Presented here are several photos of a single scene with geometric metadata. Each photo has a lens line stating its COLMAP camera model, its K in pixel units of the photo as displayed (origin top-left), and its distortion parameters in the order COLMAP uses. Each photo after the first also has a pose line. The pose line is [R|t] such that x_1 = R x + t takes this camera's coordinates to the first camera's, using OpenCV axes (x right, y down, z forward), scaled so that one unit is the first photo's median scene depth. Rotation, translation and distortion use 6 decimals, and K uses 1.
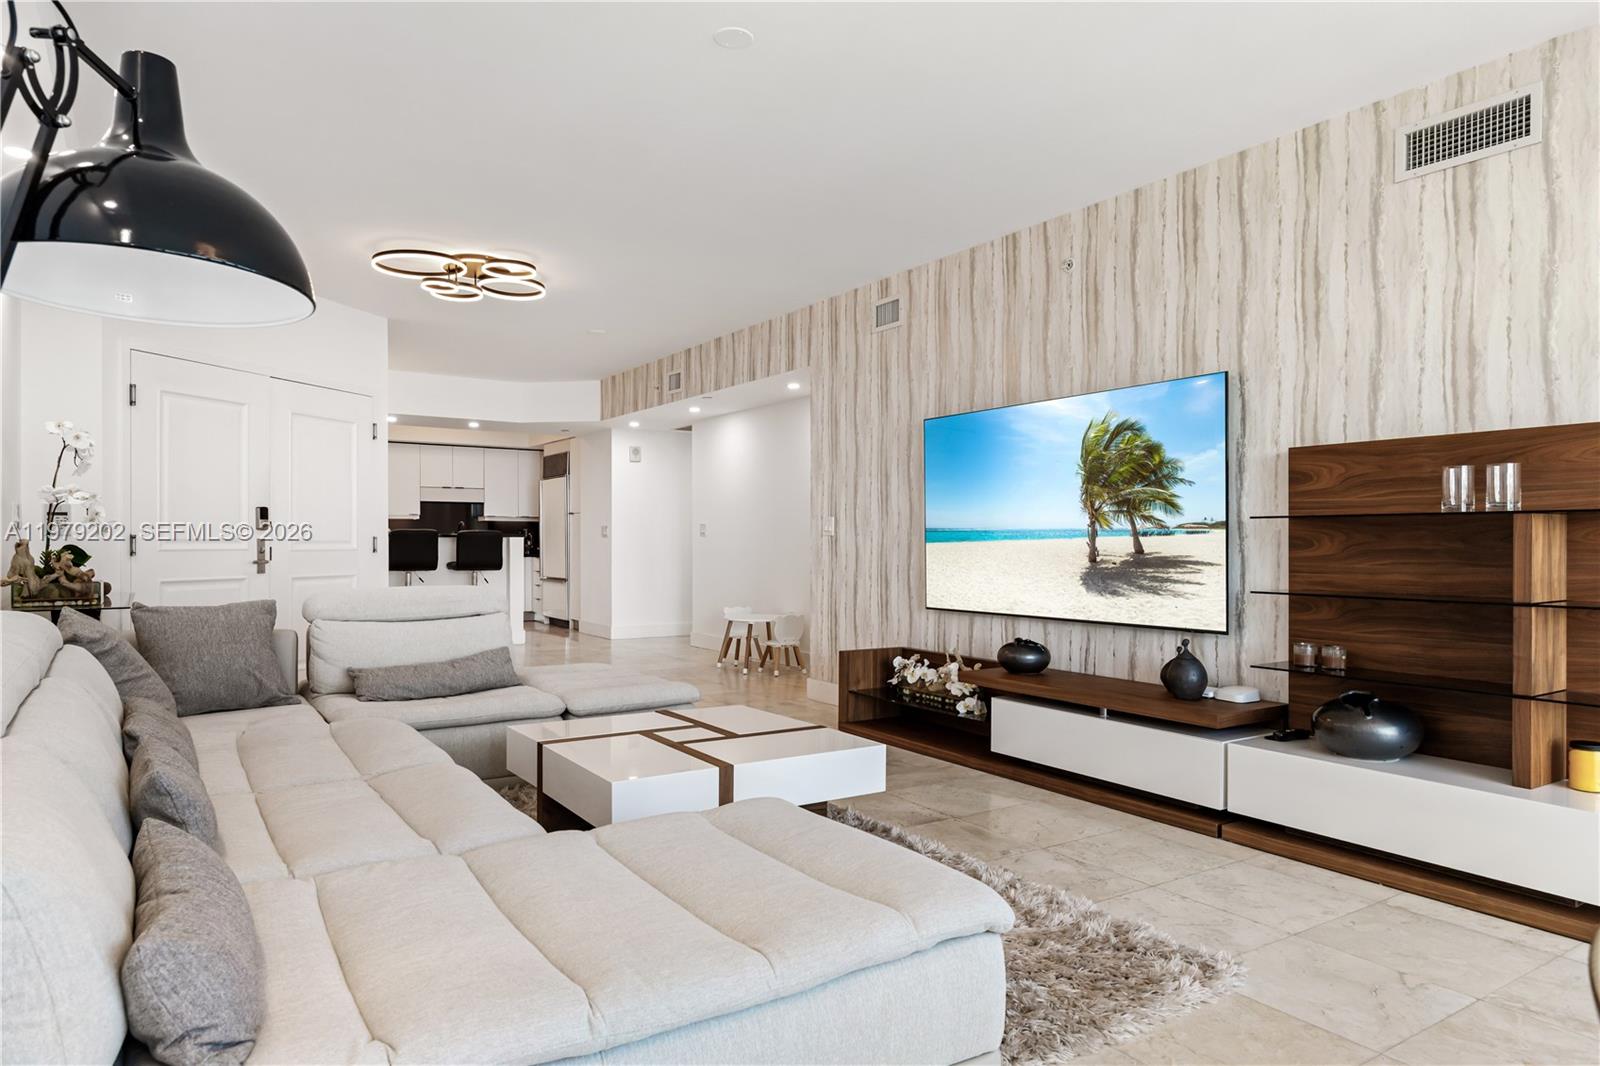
lens RADIAL K [[1014.0, 0, 800.8], [0, 1014.0, 538.3], [0, 0, 1]] dist [0.003112, 0.000219]
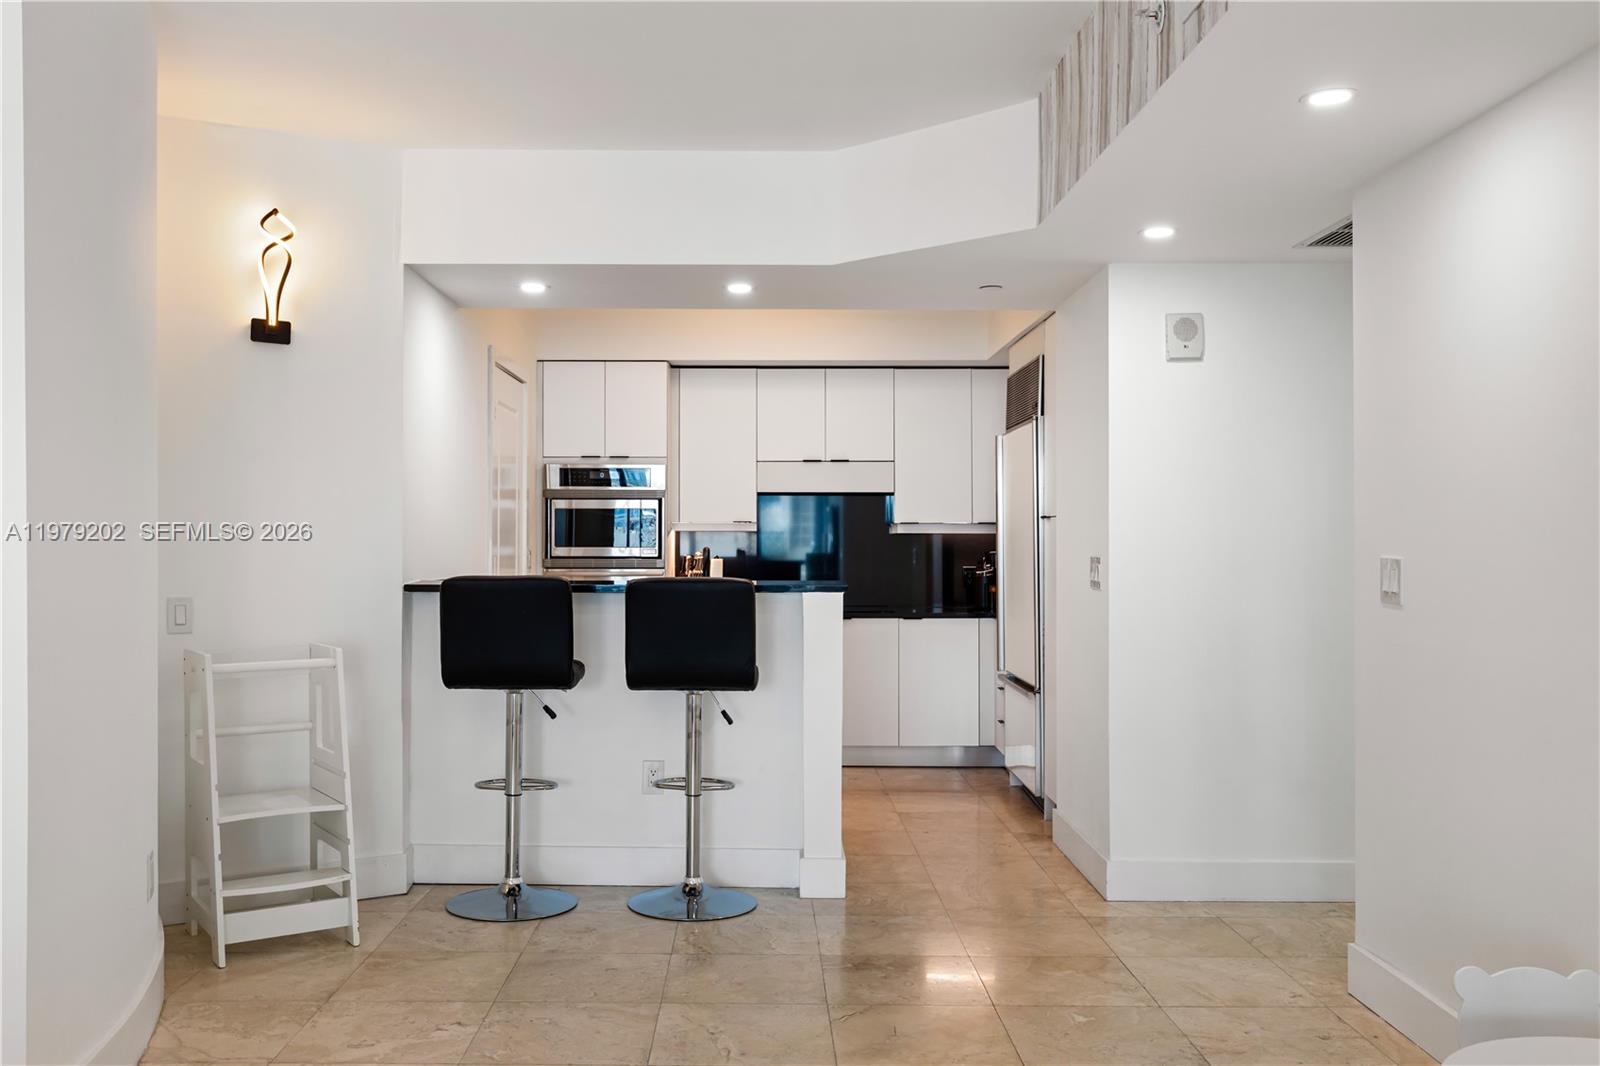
lens RADIAL K [[1412.1, 0, 769.1], [0, 1412.1, 541.3], [0, 0, 1]] dist [0.010329, -0.000968]
pose [[0.840713, -0.002074, -0.541477, -0.065213], [0.004105, 0.999988, 0.002543, -0.042118], [0.541465, -0.004361, 0.840712, 1.239362]]
